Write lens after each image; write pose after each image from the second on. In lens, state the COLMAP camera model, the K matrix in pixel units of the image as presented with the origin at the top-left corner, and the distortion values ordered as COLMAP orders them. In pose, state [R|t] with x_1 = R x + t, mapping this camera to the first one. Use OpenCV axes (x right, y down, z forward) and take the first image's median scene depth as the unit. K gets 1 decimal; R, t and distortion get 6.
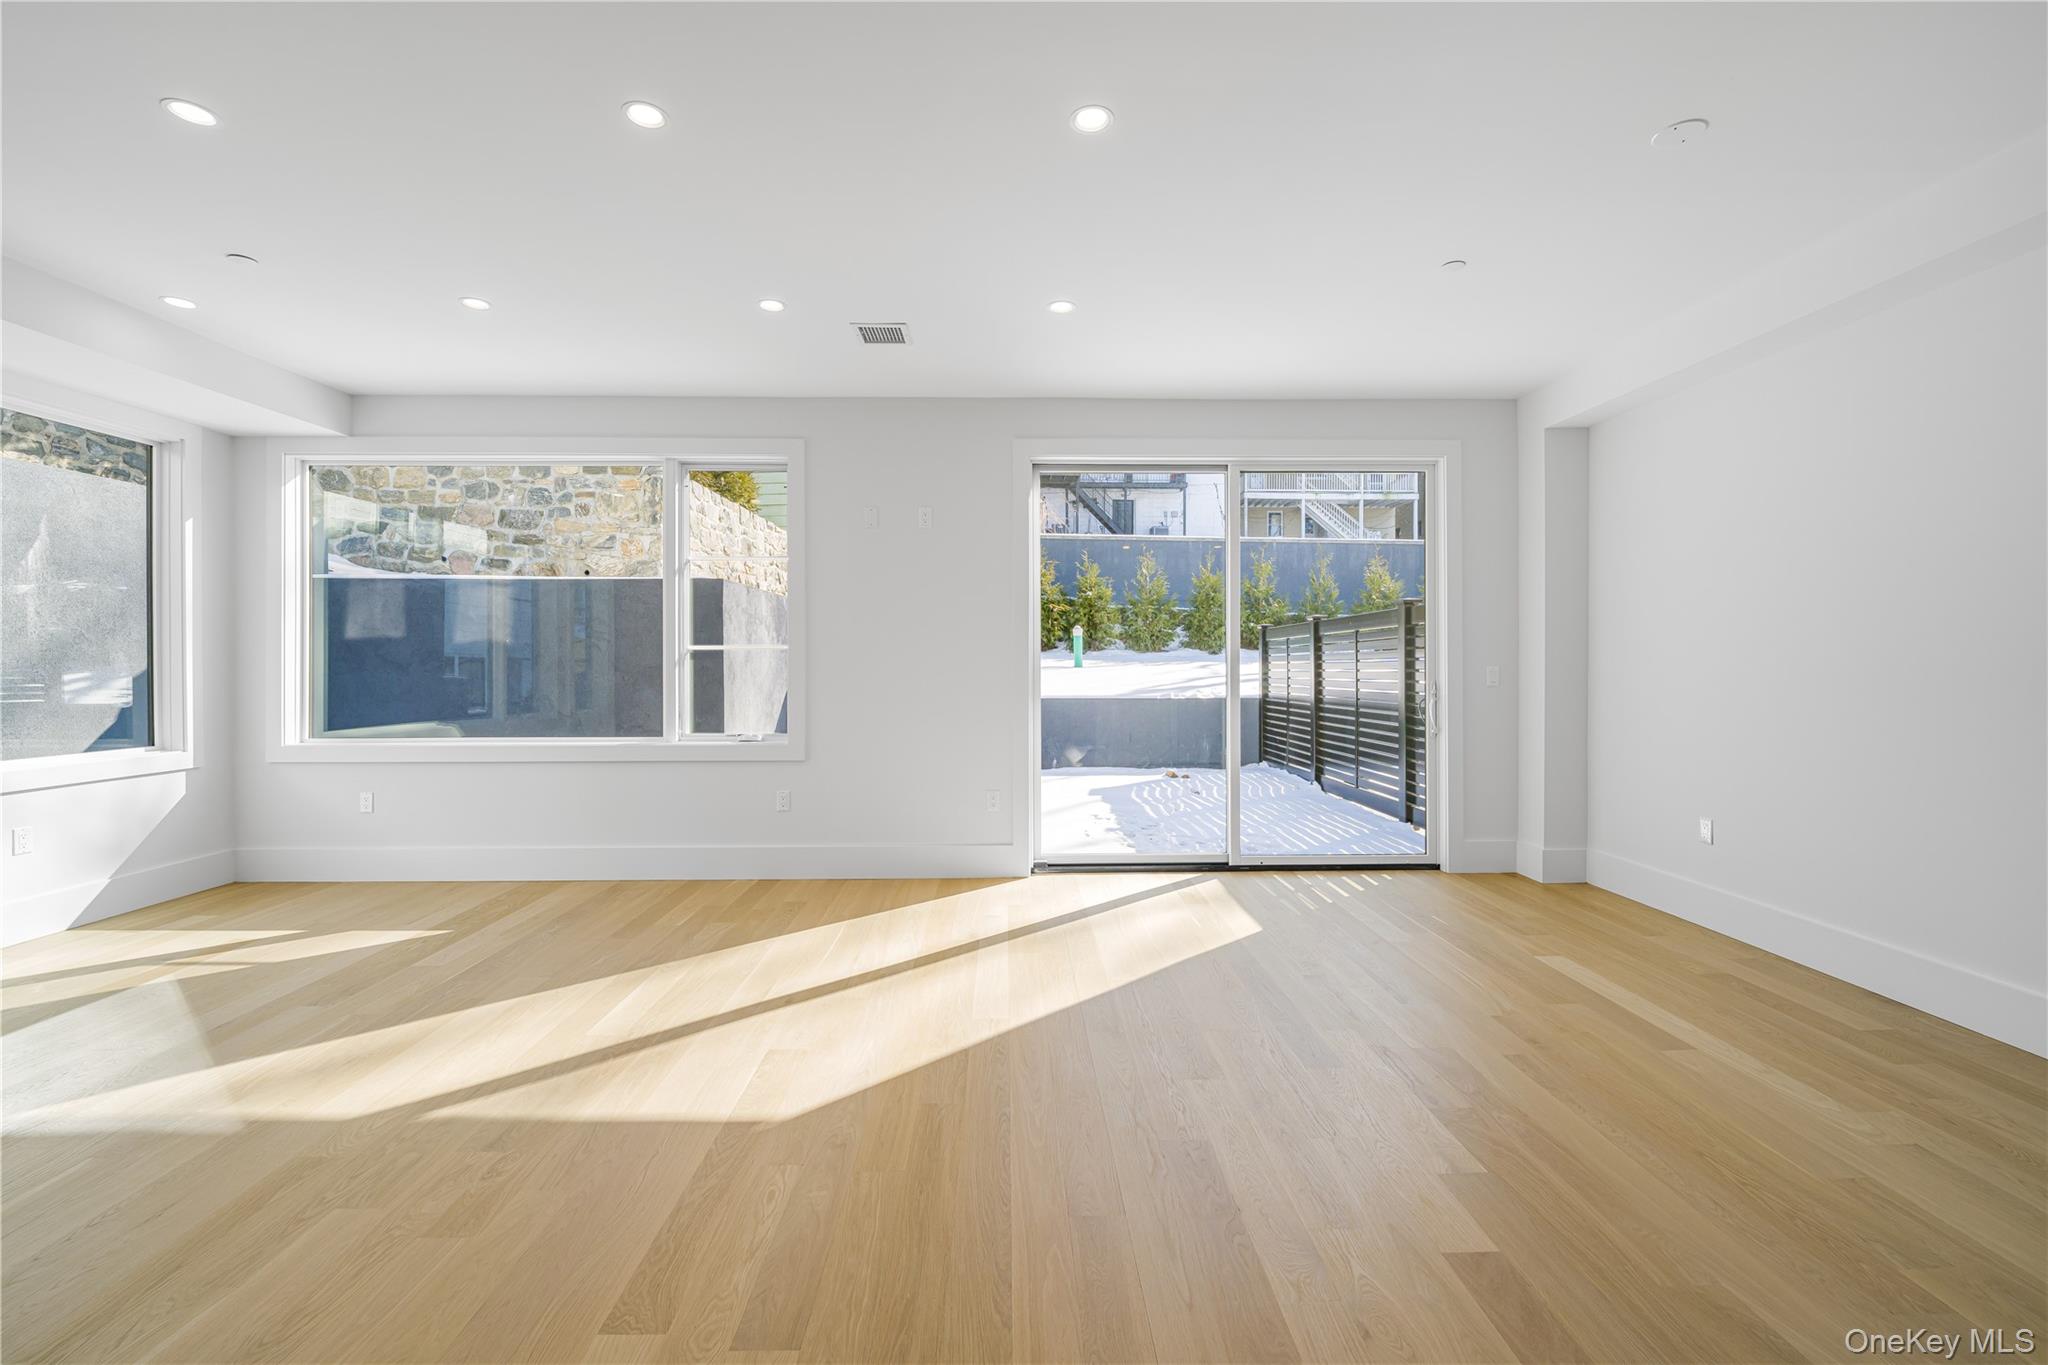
lens RADIAL K [[839.9, 0, 1027.8], [0, 839.9, 661.5], [0, 0, 1]] dist [-0.003194, -0.000226]
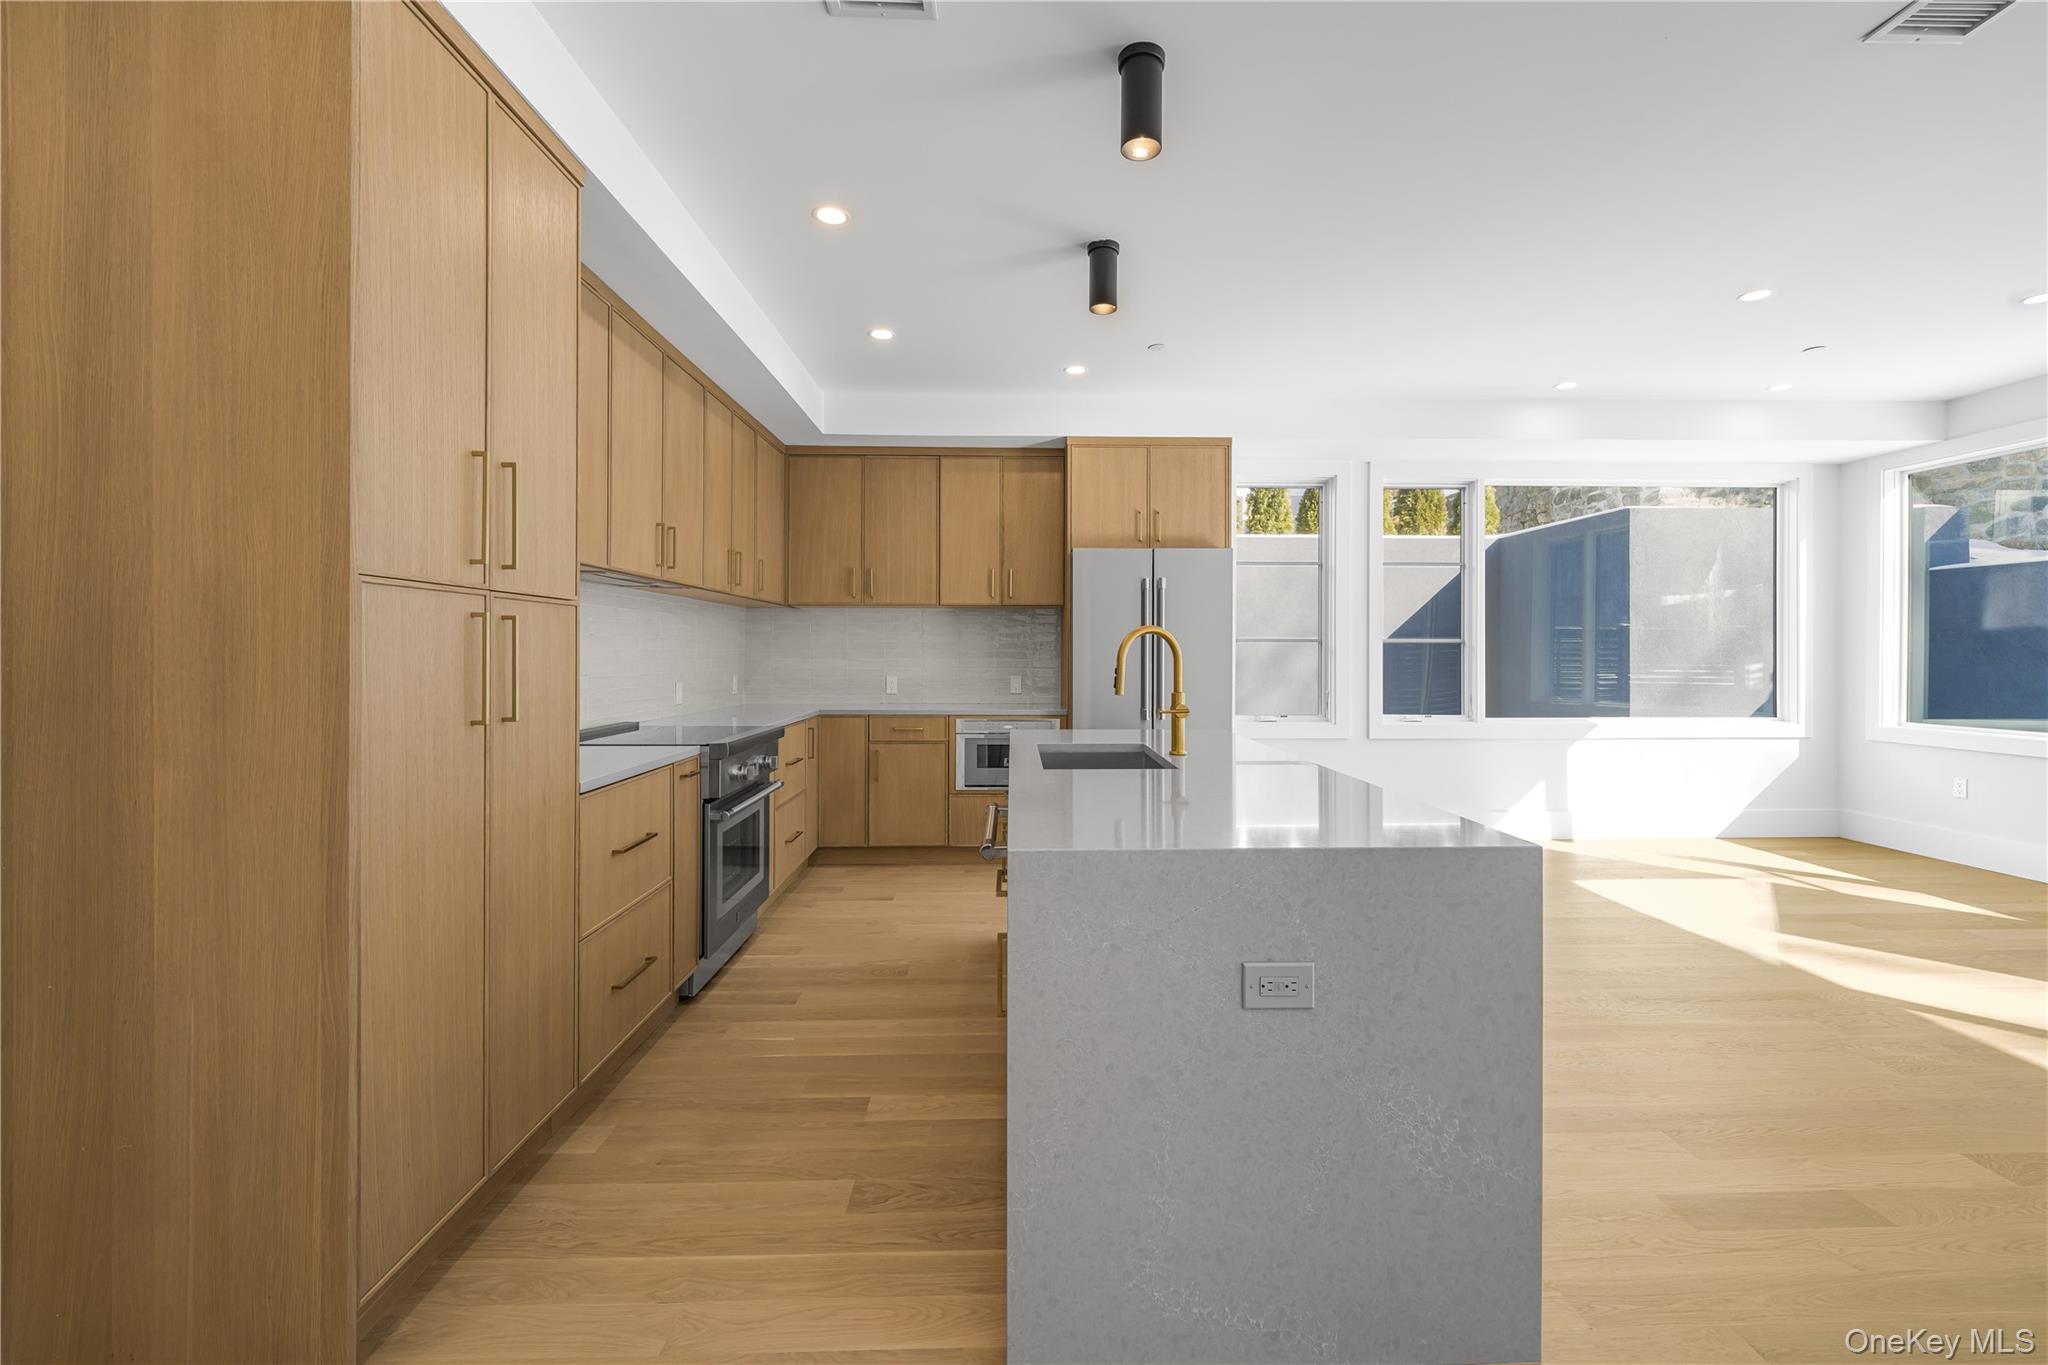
lens RADIAL K [[852.8, 0, 1025.1], [0, 852.8, 657.4], [0, 0, 1]] dist [-0.000065, 0.000177]
pose [[-0.003125, 0.006050, -0.999977, 0.287825], [-0.000460, 0.999982, 0.006051, -0.000267], [0.999995, 0.000478, -0.003122, -0.168013]]
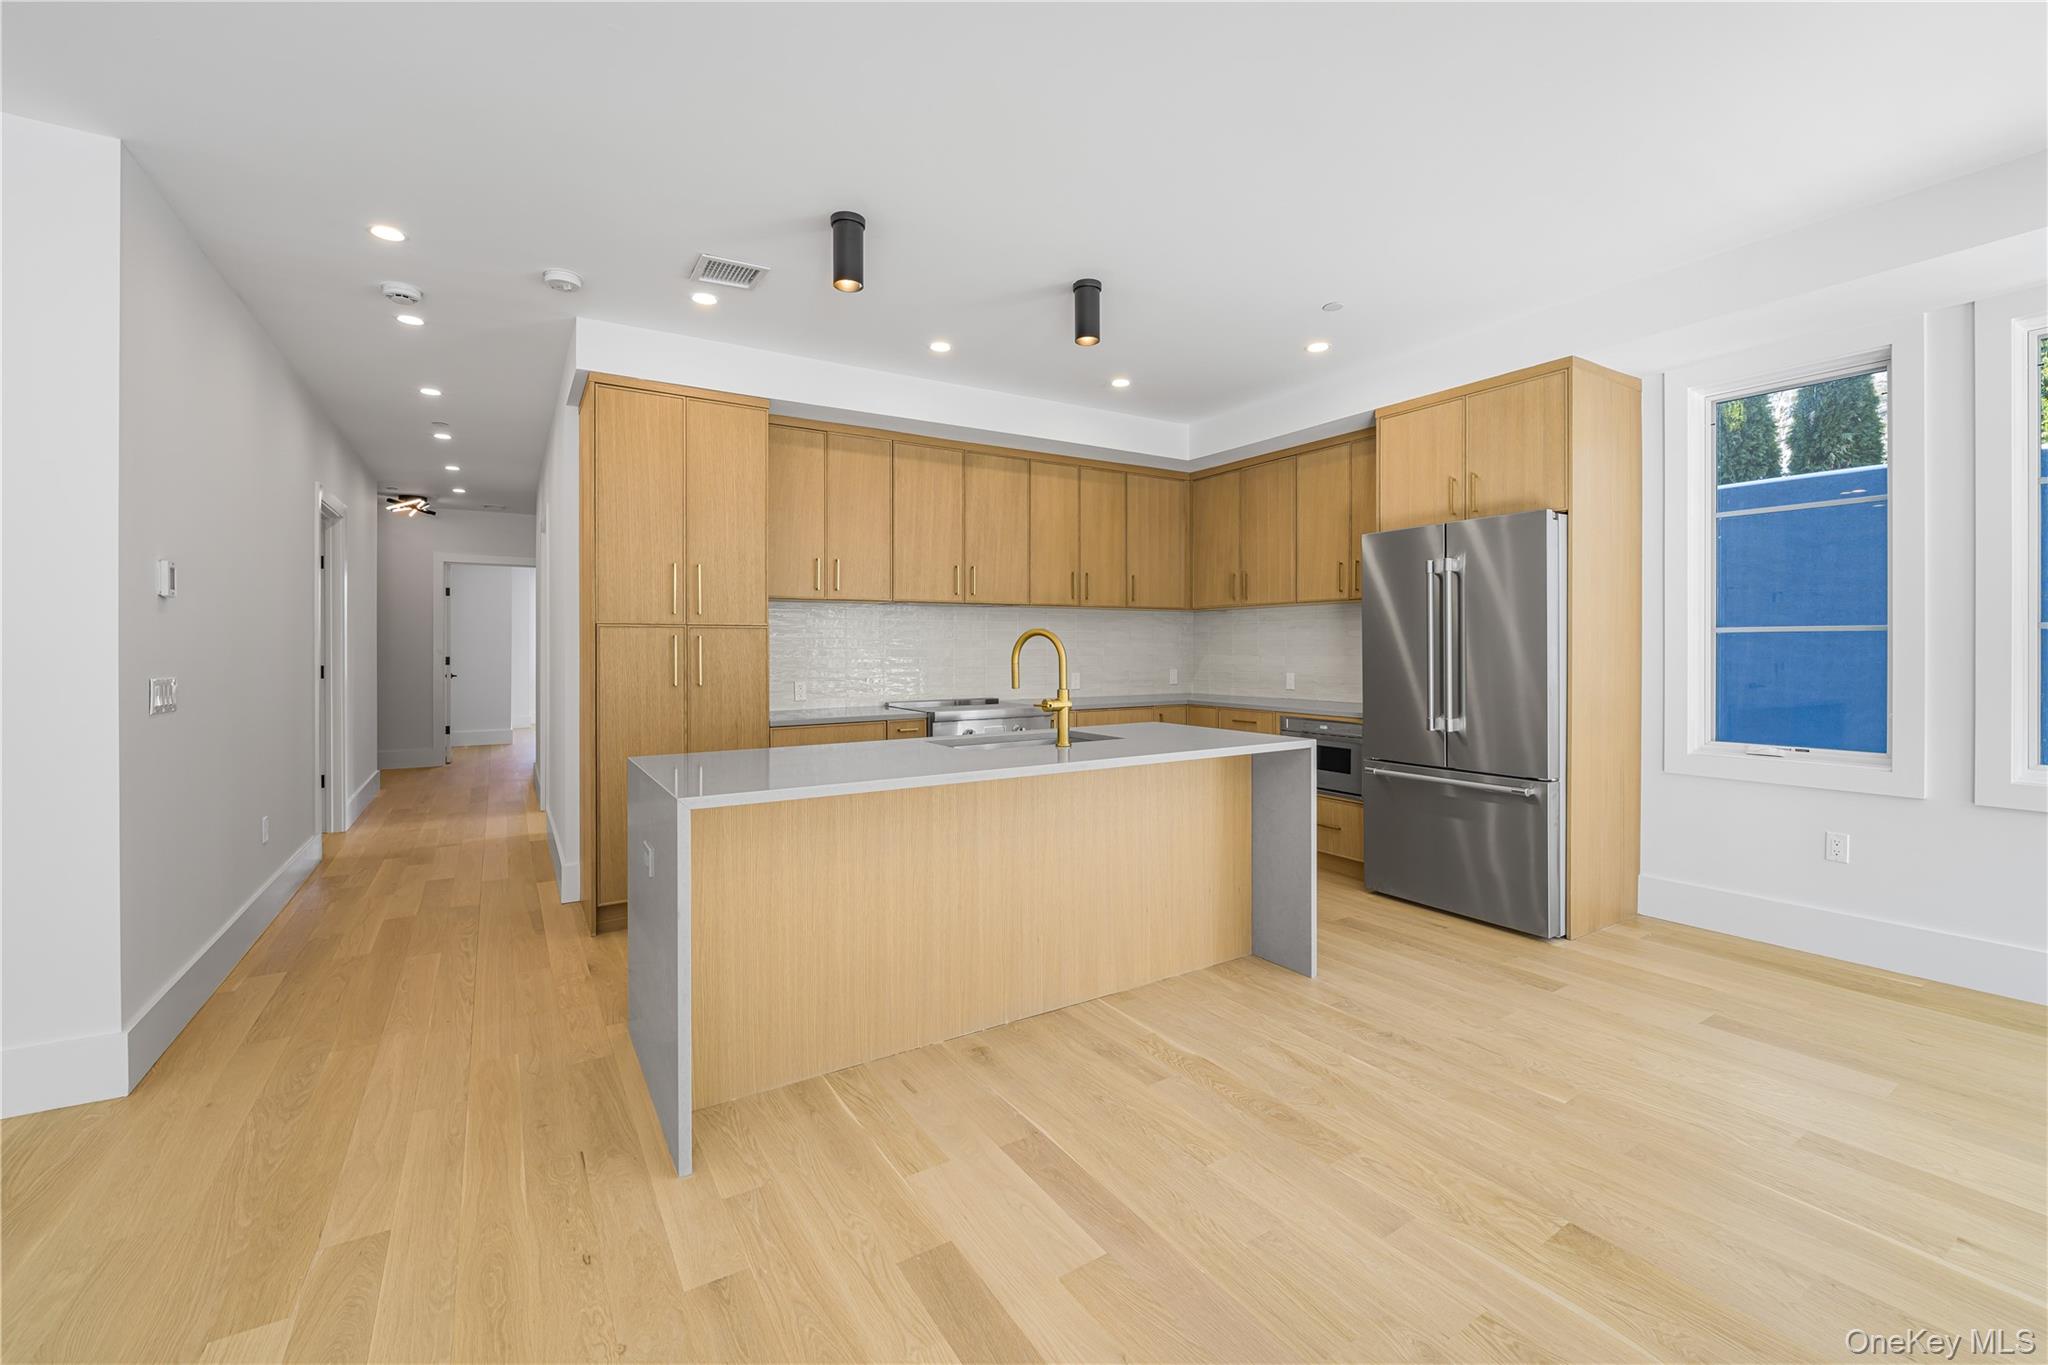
lens RADIAL K [[839.9, 0, 1027.8], [0, 839.9, 661.5], [0, 0, 1]] dist [-0.003194, -0.000226]
pose [[-0.859434, 0.010870, -0.511131, 0.031139], [0.004155, 0.999889, 0.014279, -0.001876], [0.511229, 0.010149, -0.859384, 0.526173]]
